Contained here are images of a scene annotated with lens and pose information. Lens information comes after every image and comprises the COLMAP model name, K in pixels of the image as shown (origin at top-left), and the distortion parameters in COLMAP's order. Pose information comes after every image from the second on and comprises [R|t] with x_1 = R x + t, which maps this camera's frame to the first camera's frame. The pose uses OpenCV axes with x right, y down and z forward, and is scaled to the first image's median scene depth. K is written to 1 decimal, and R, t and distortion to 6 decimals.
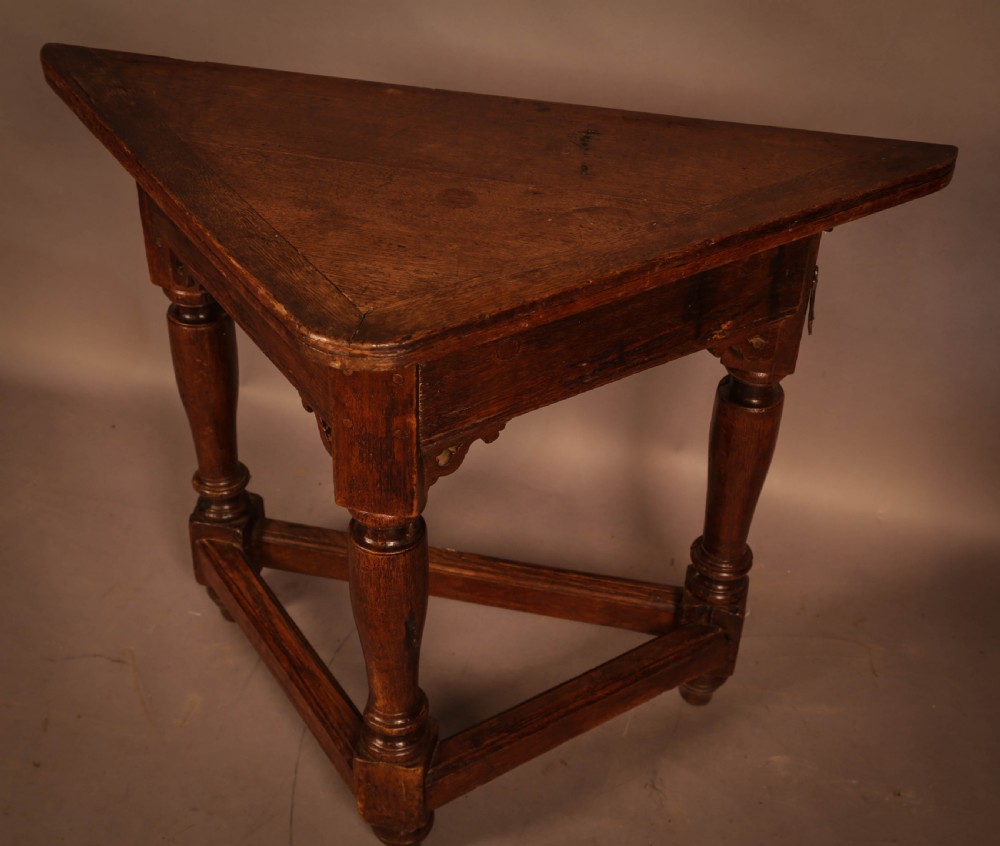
lens RADIAL K [[1344.3, 0, 469.9], [0, 1344.3, 420.8], [0, 0, 1]] dist [0.018291, 0.038365]
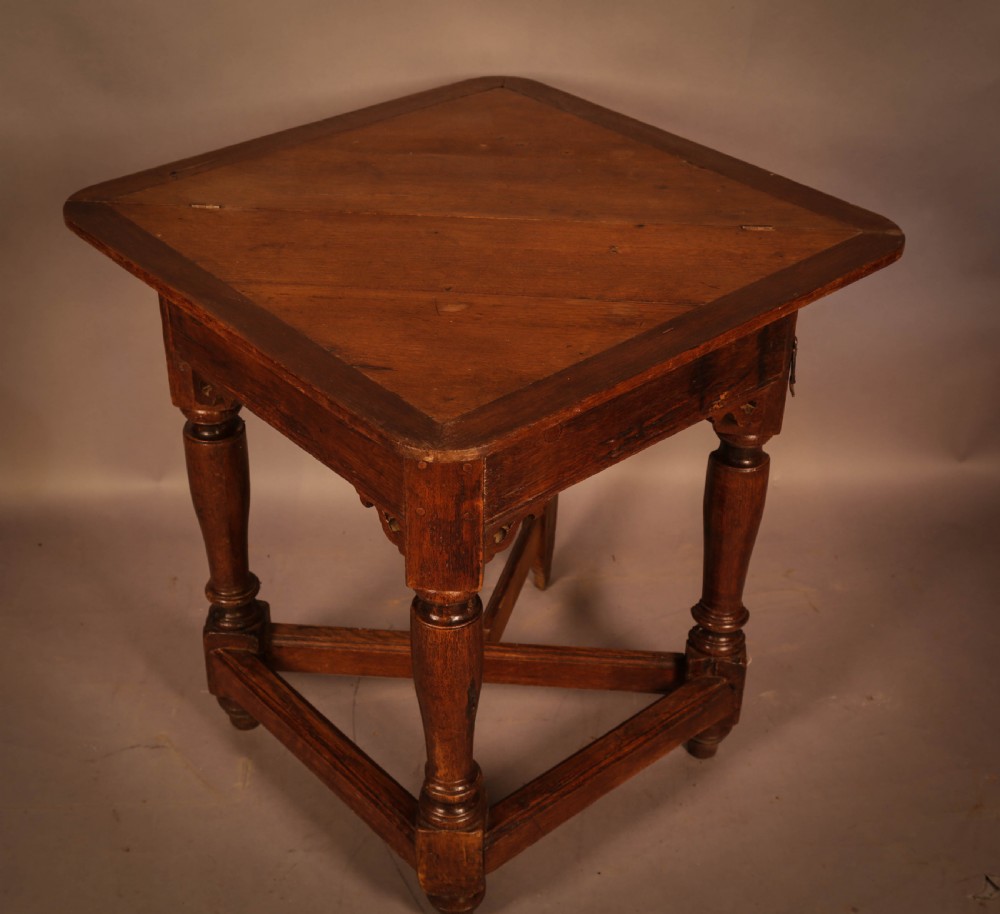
lens RADIAL K [[1540.4, 0, 433.6], [0, 1540.4, 454.3], [0, 0, 1]] dist [0.035251, 0.052681]
pose [[0.991571, -0.093310, 0.089892, -0.162397], [0.097503, 0.994287, -0.043428, 0.009513], [-0.085326, 0.051827, 0.995004, -0.245700]]
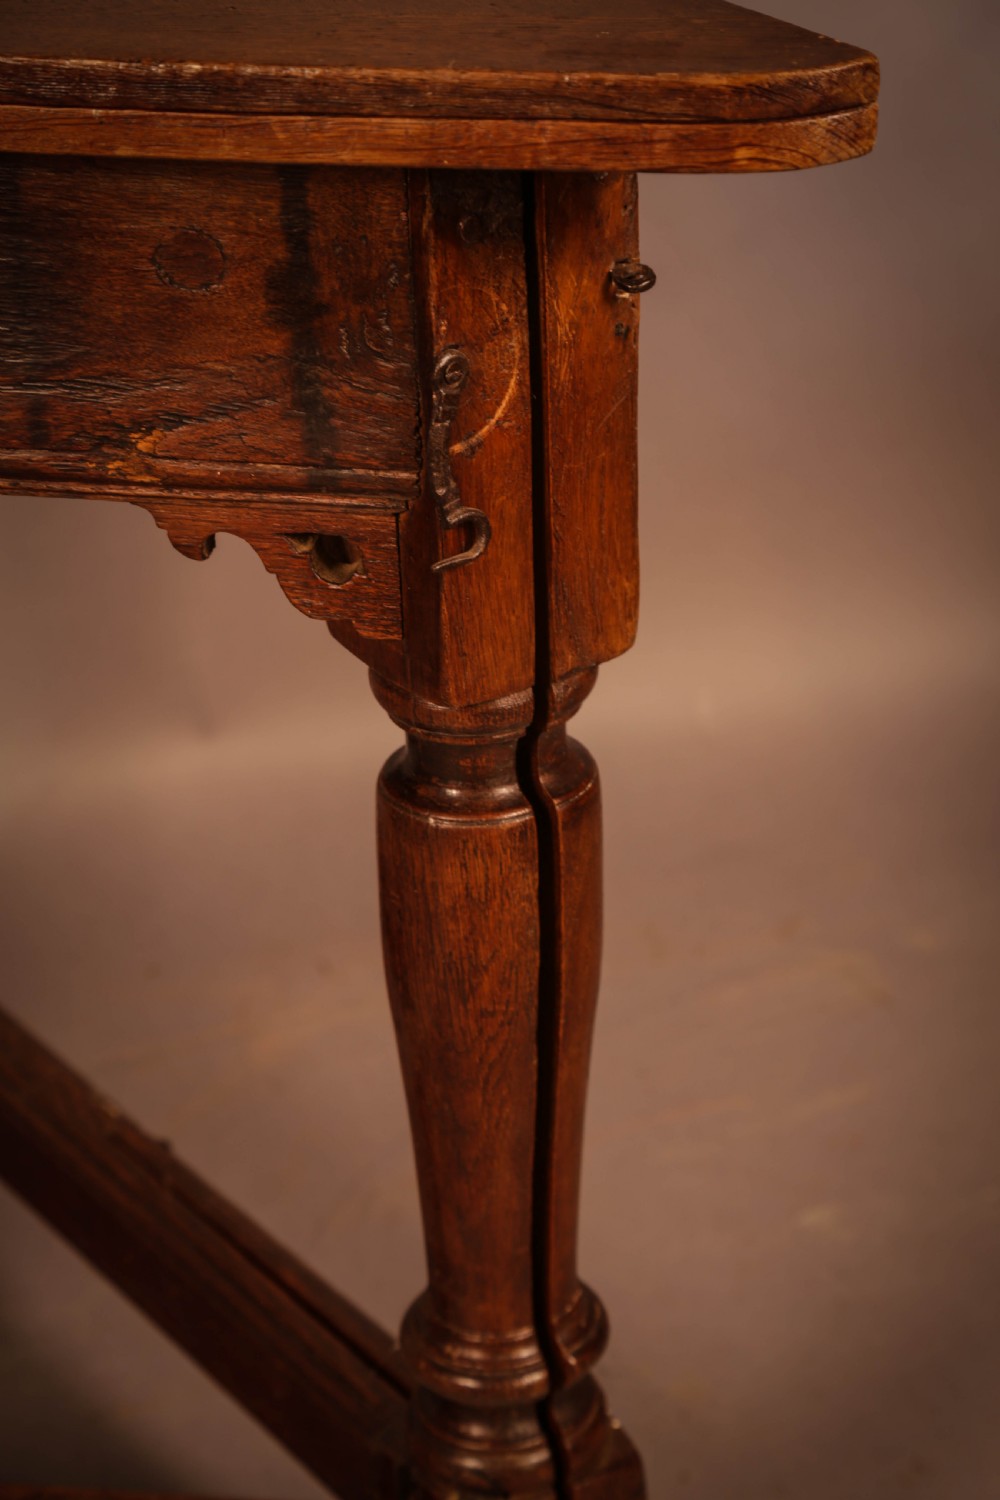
lens RADIAL K [[3638.4, 0, 500.0], [0, 3638.4, 750.0], [0, 0, 1]] dist [0.403696, -0.127610]
pose [[0.745391, 0.280035, -0.604957, 0.800190], [-0.369679, 0.928808, -0.025551, -0.007550], [0.554734, 0.242685, 0.795848, 0.319055]]
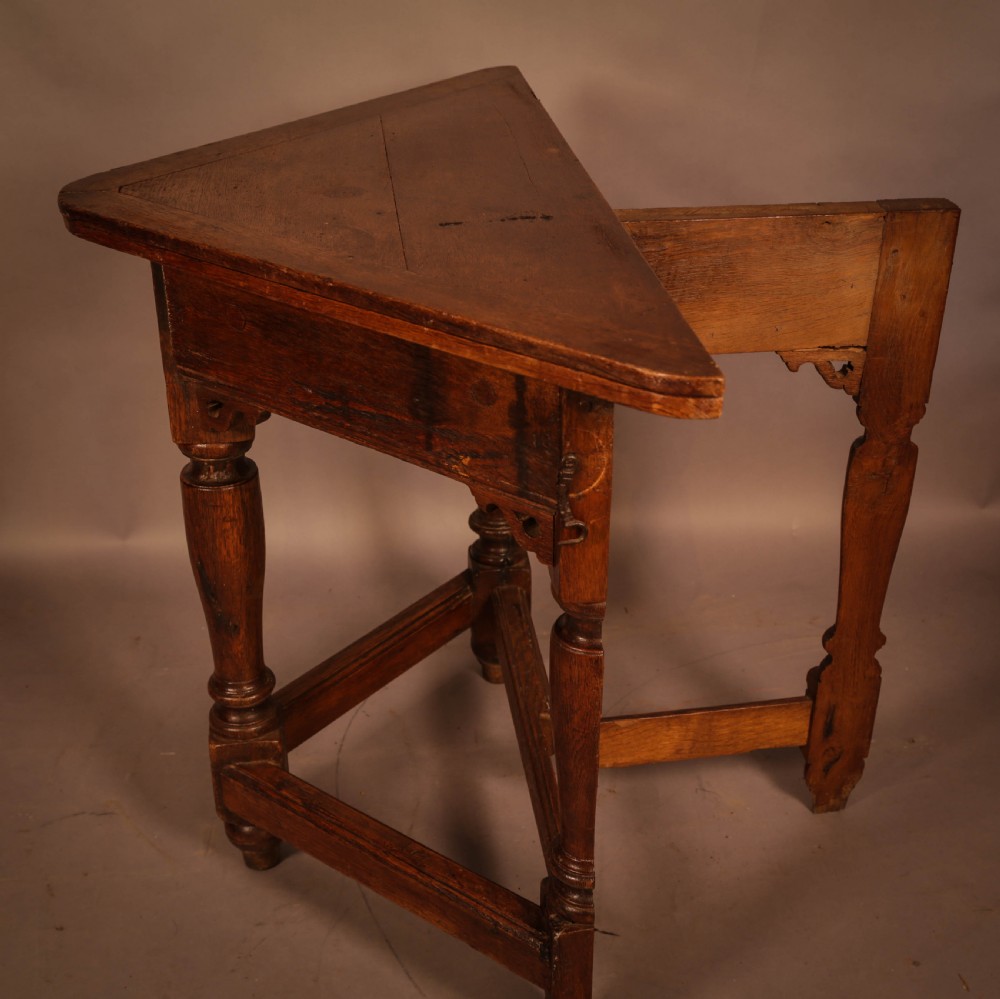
lens RADIAL K [[1421.5, 0, 555.2], [0, 1421.5, 499.6], [0, 0, 1]] dist [-0.030131, 0.046384]
pose [[0.379390, 0.428716, -0.819918, 0.877881], [-0.566279, 0.808402, 0.160667, -0.209254], [0.731704, 0.403347, 0.549472, 0.556145]]
